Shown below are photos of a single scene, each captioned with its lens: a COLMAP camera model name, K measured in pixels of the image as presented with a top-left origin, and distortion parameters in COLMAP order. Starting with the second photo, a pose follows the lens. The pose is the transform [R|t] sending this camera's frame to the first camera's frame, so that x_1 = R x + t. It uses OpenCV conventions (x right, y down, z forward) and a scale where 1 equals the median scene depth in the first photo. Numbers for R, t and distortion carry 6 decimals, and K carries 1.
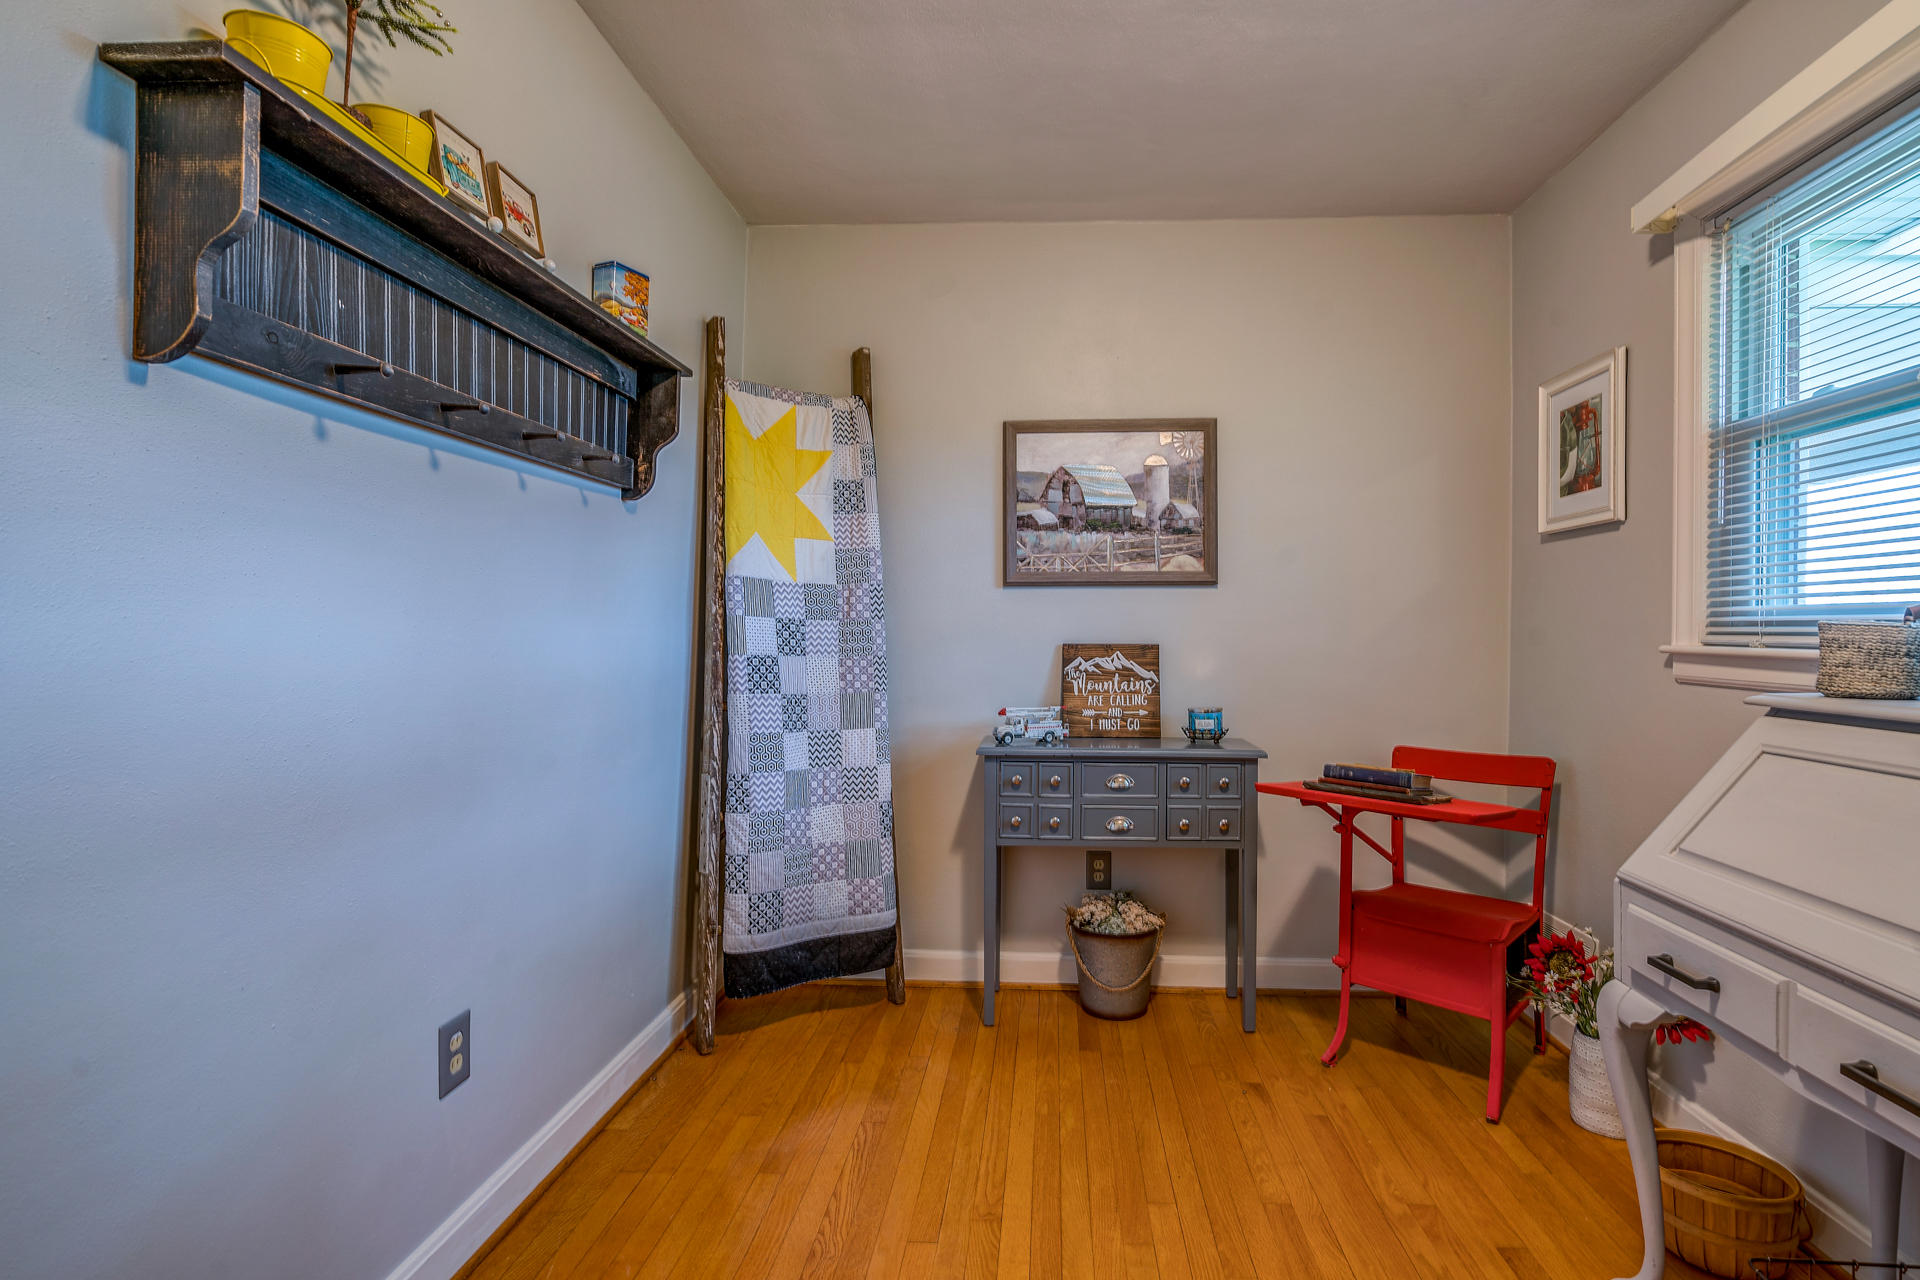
lens RADIAL K [[904.6, 0, 925.1], [0, 904.6, 632.8], [0, 0, 1]] dist [-0.003096, 0.009519]
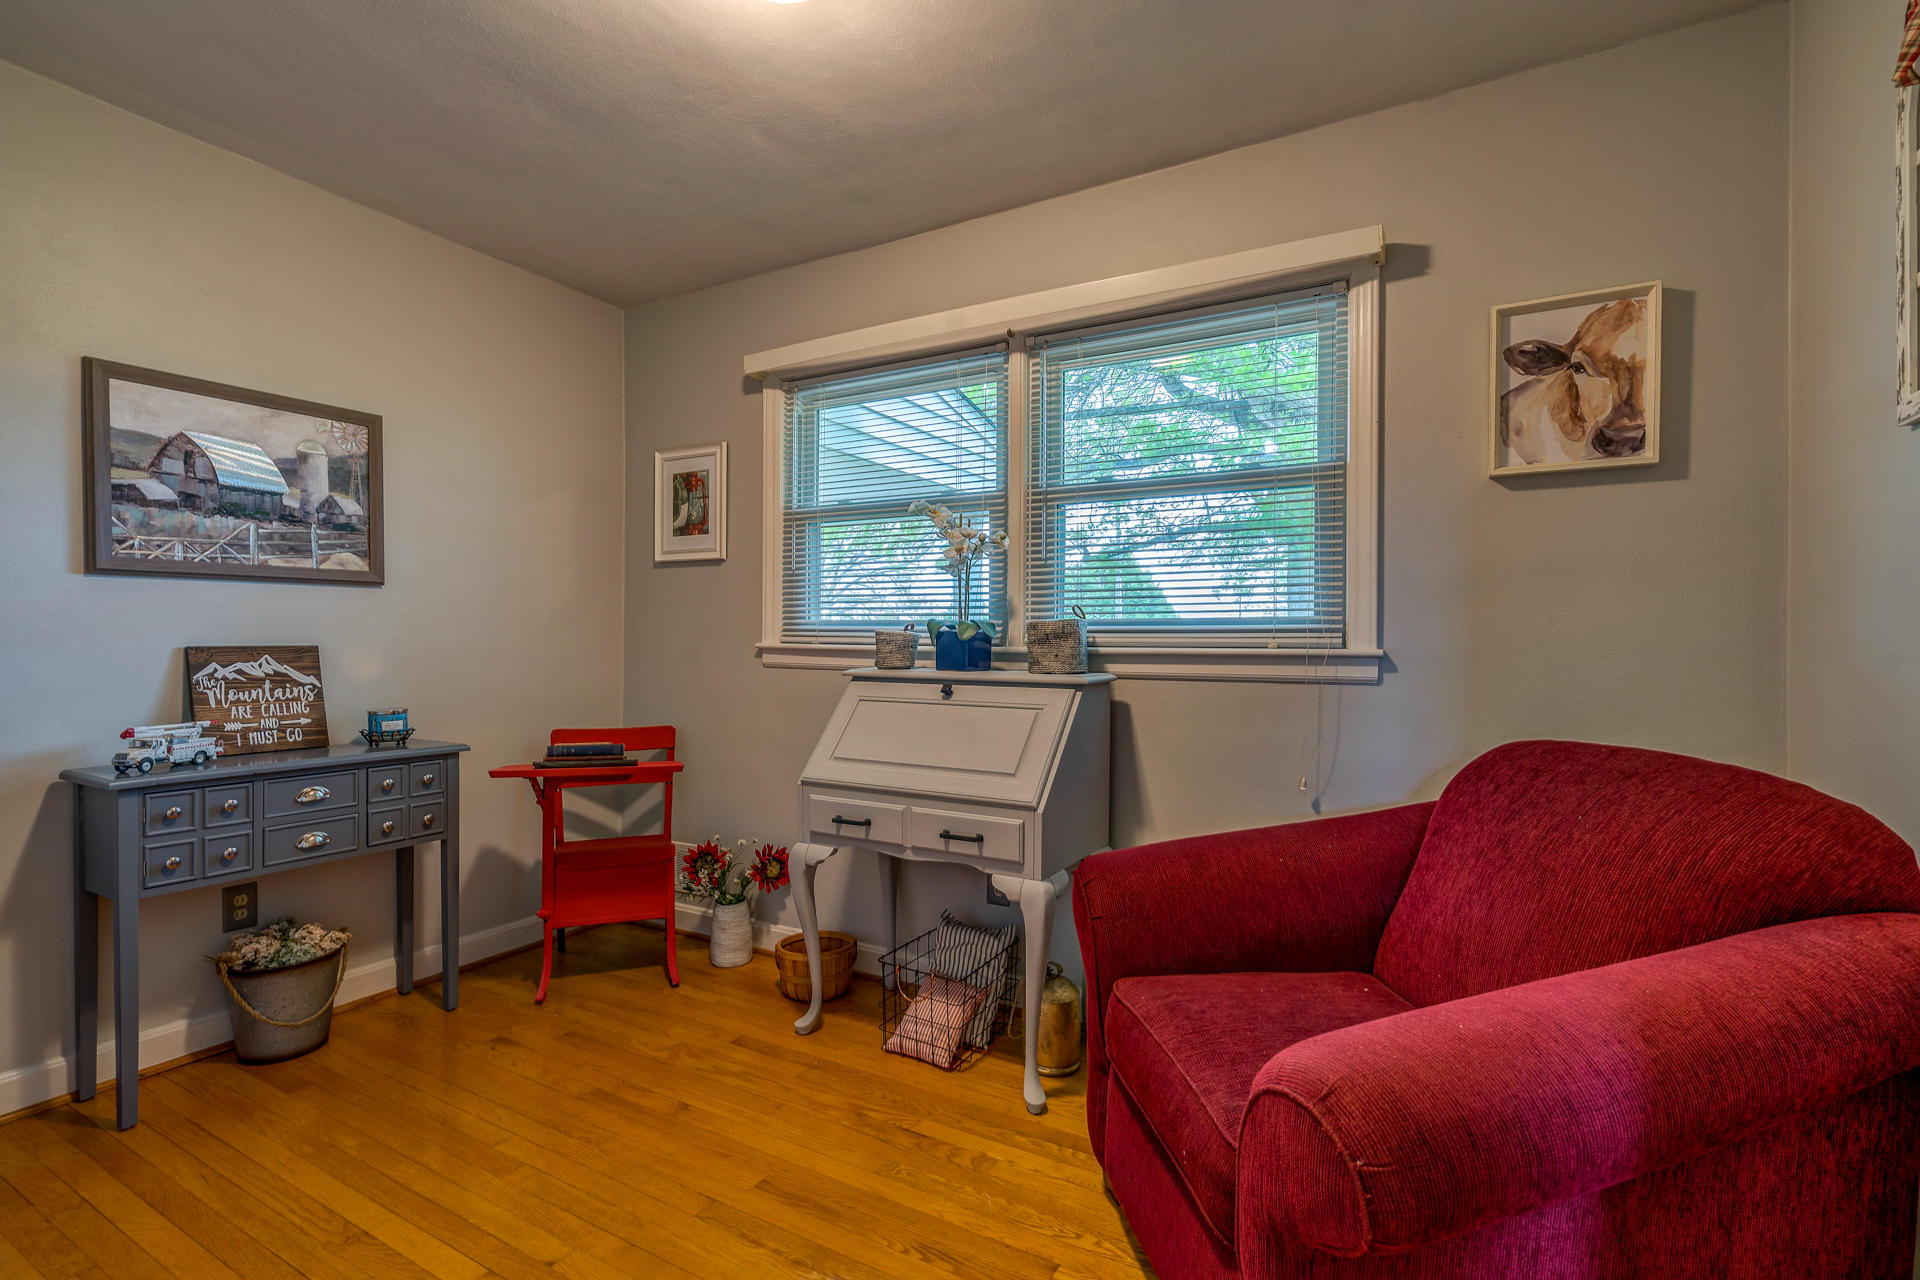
lens RADIAL K [[876.4, 0, 963.4], [0, 876.4, 647.4], [0, 0, 1]] dist [-0.002097, 0.001468]
pose [[0.456549, -0.010879, 0.889632, -0.244517], [-0.002935, 0.999901, 0.013733, -0.000637], [-0.889693, -0.008881, 0.456472, -0.001784]]
